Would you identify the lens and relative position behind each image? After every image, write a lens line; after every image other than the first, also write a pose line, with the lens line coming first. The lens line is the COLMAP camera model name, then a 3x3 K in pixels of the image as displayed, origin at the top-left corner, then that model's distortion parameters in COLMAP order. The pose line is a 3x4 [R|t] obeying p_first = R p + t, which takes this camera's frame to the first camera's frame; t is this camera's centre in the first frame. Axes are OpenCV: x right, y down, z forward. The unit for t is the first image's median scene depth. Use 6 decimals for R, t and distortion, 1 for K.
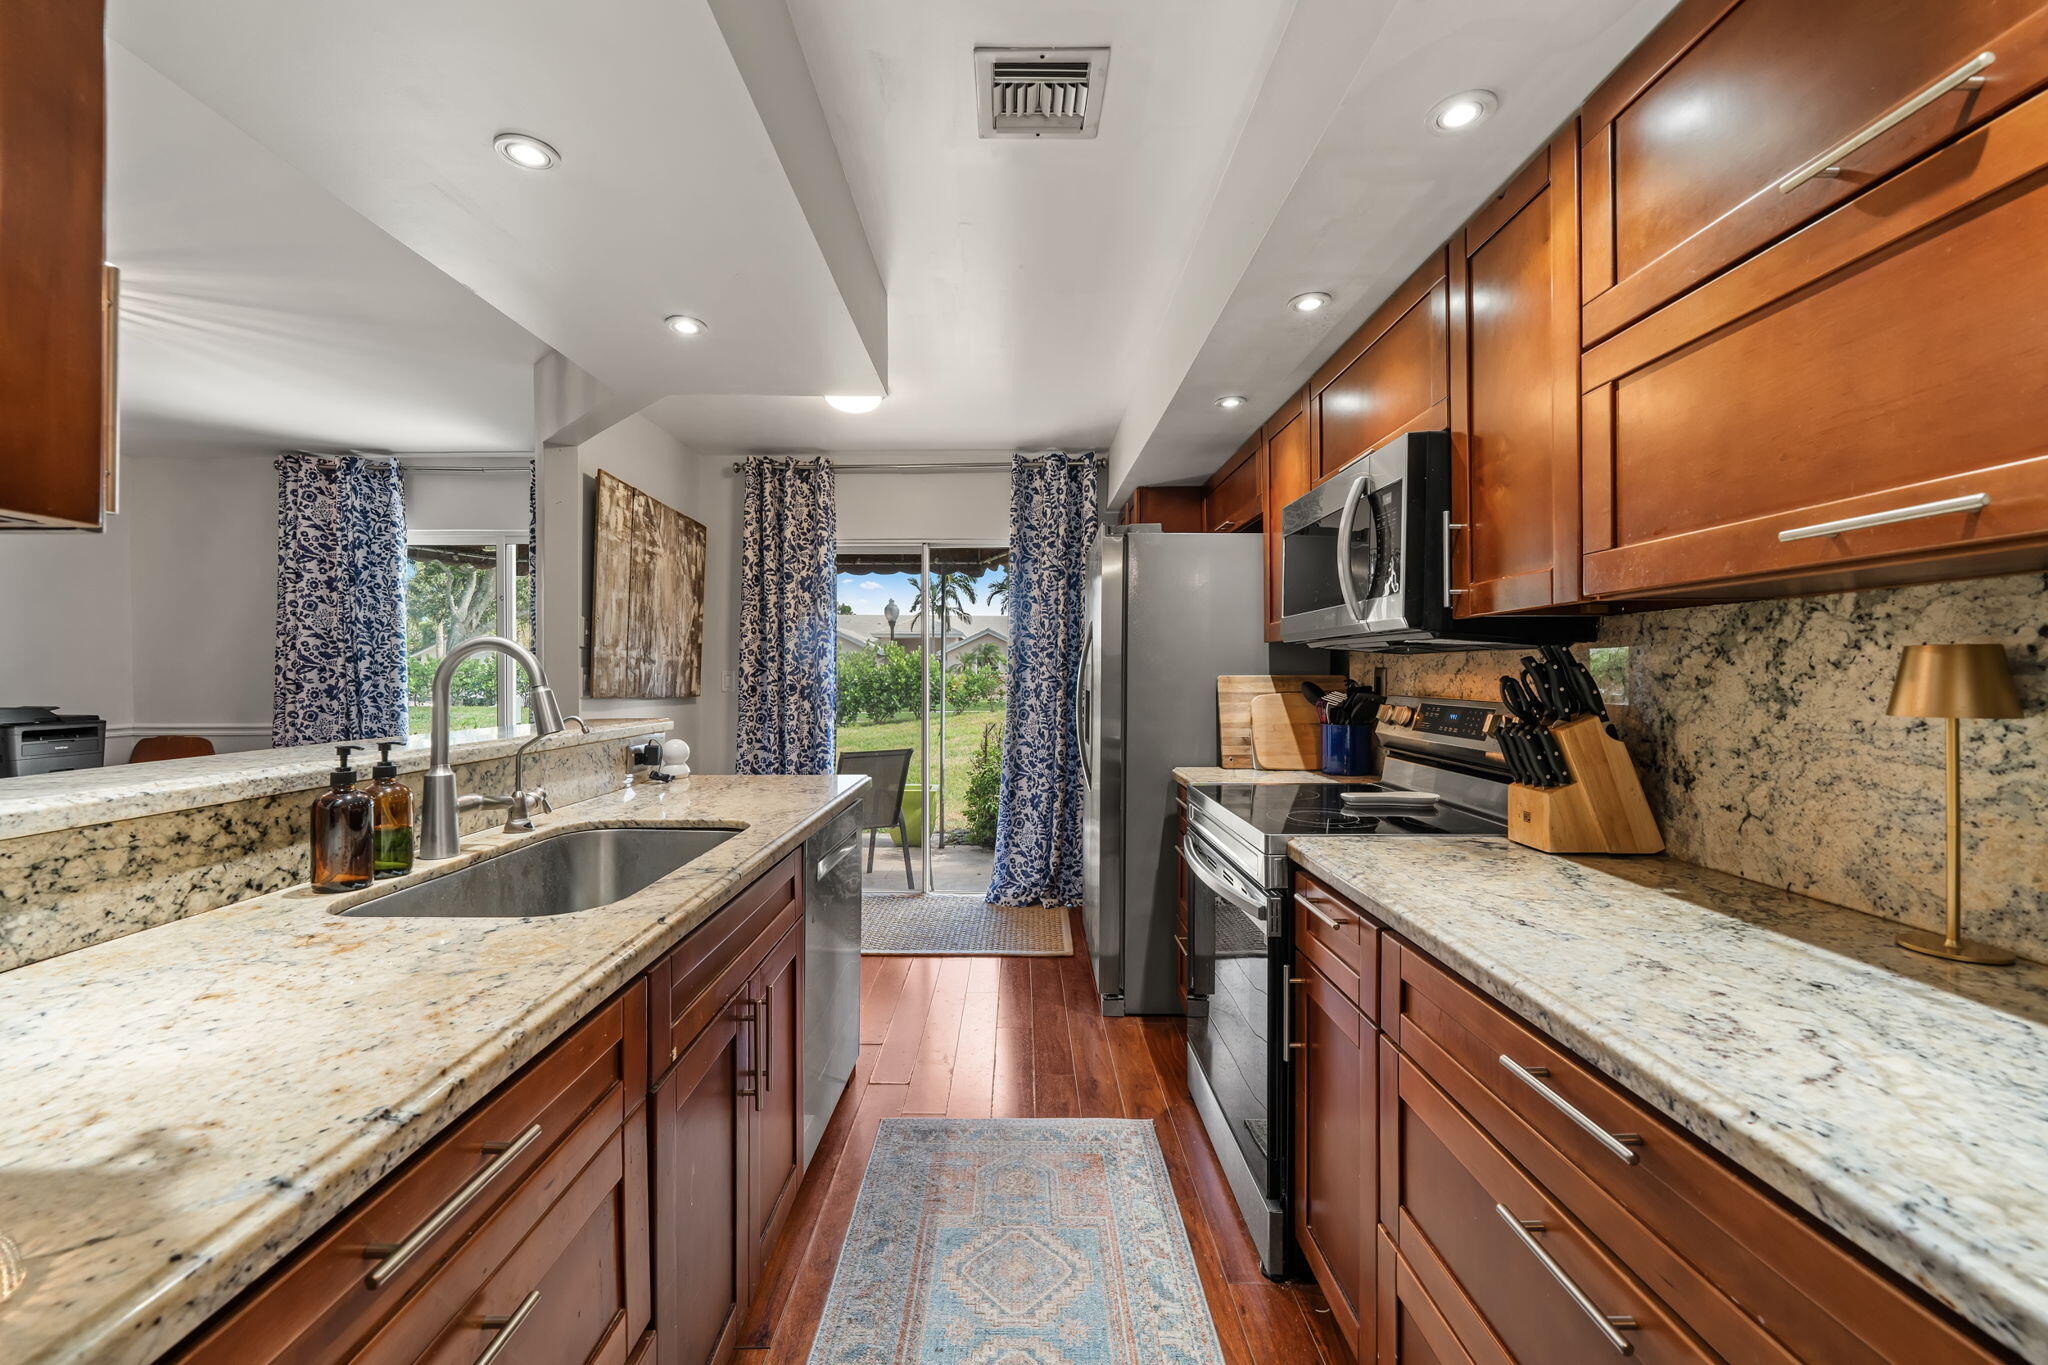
lens RADIAL K [[921.8, 0, 1024.0], [0, 921.8, 682.5], [0, 0, 1]] dist [-0.000196, -0.000041]
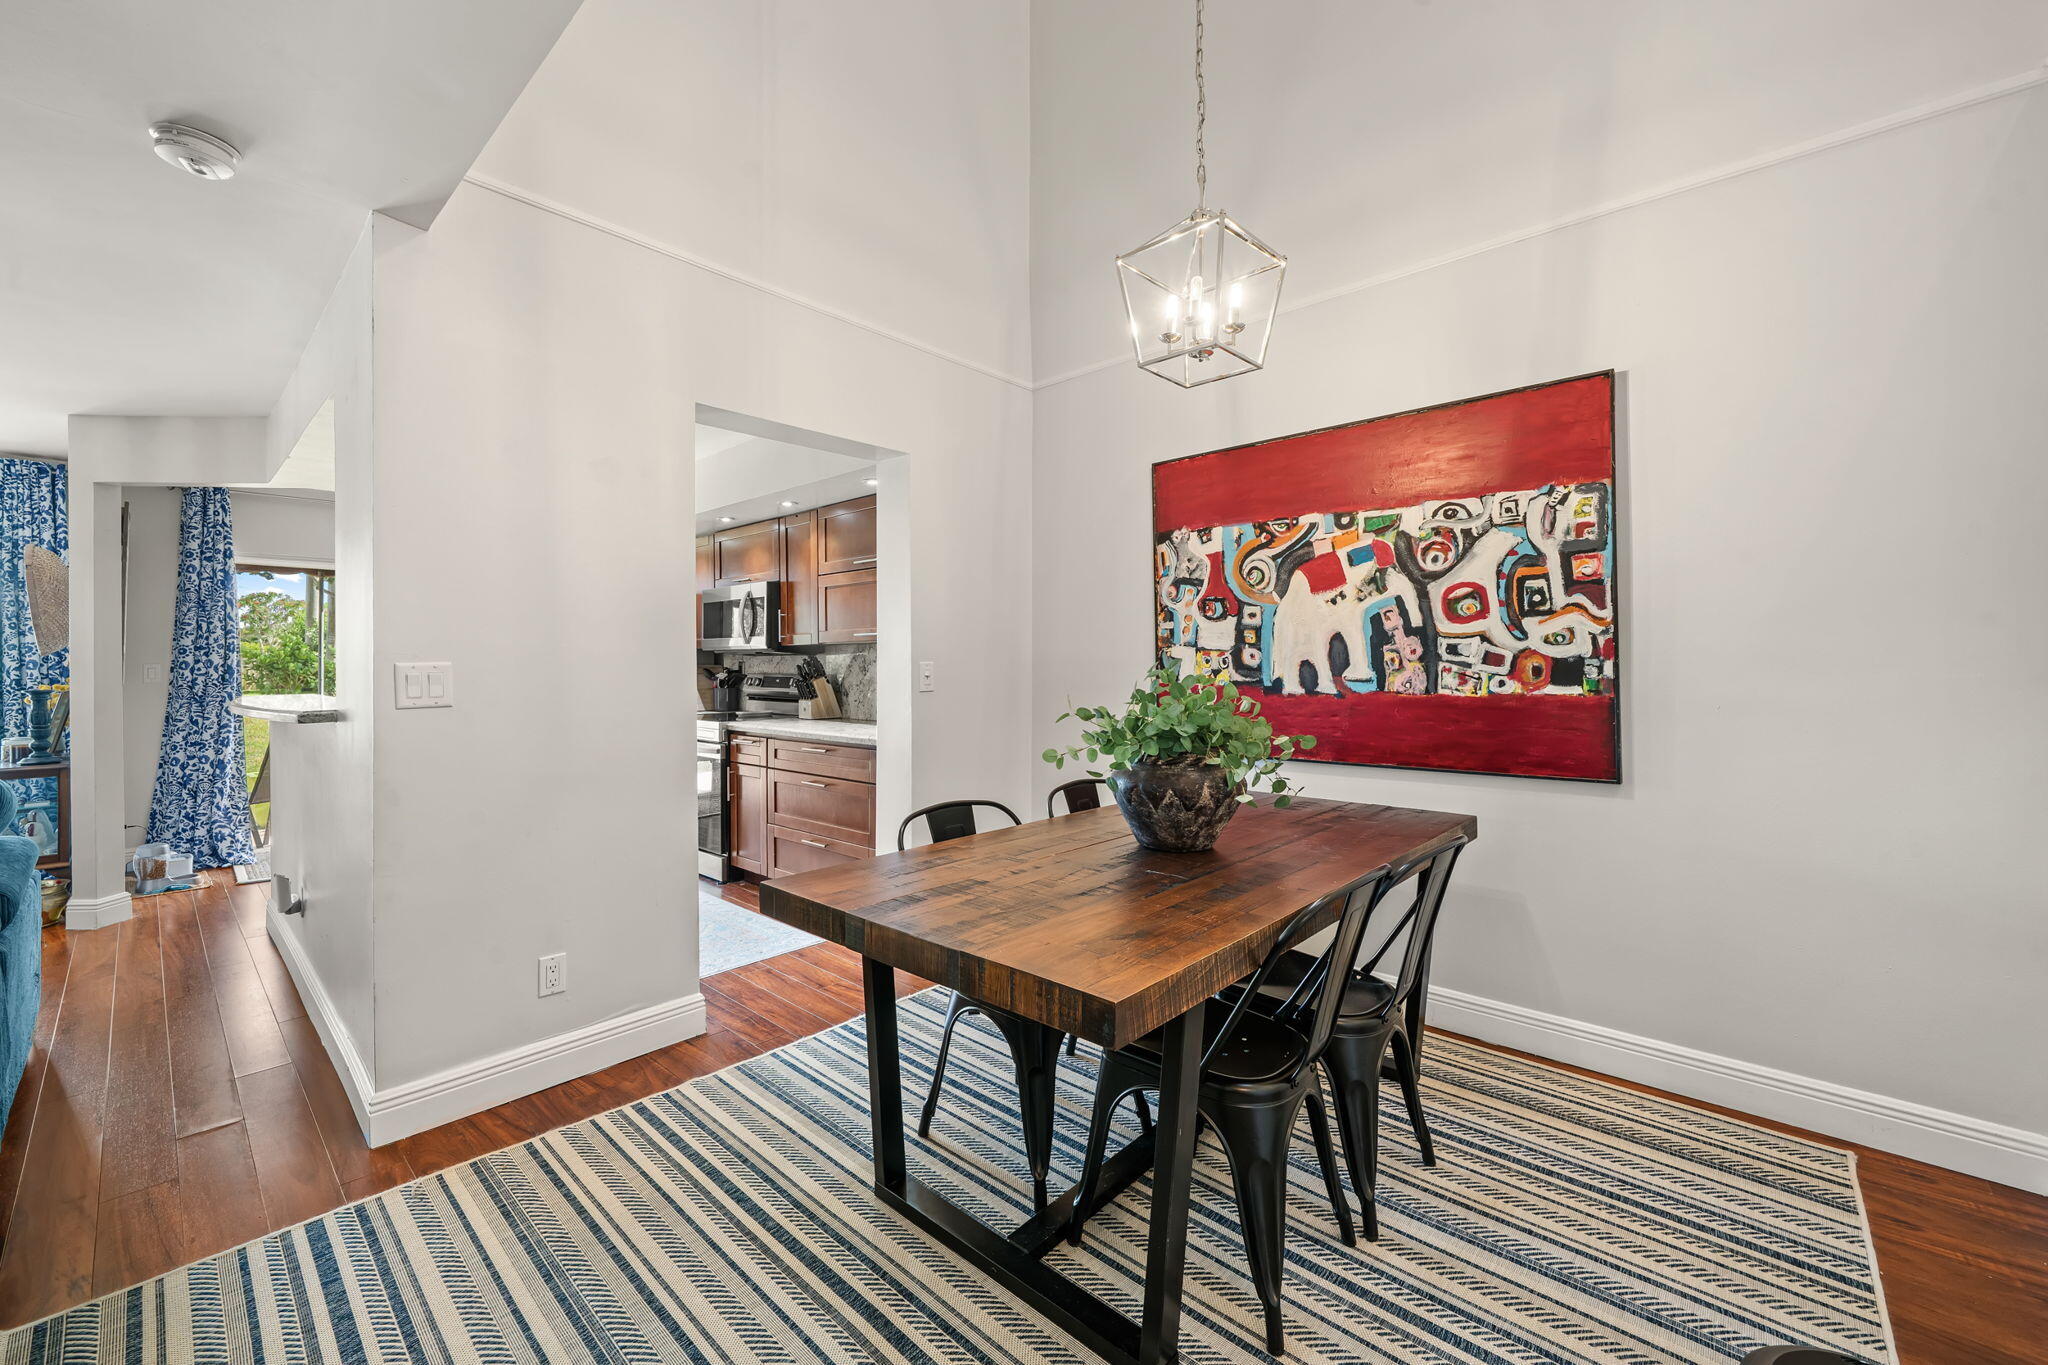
lens RADIAL K [[770.5, 0, 1022.5], [0, 770.5, 665.3], [0, 0, 1]] dist [-0.002116, -0.000324]
pose [[0.703241, 0.000351, 0.710952, -0.796107], [0.006133, 0.999960, -0.006561, 0.015949], [-0.710925, 0.008974, 0.703210, -1.370817]]
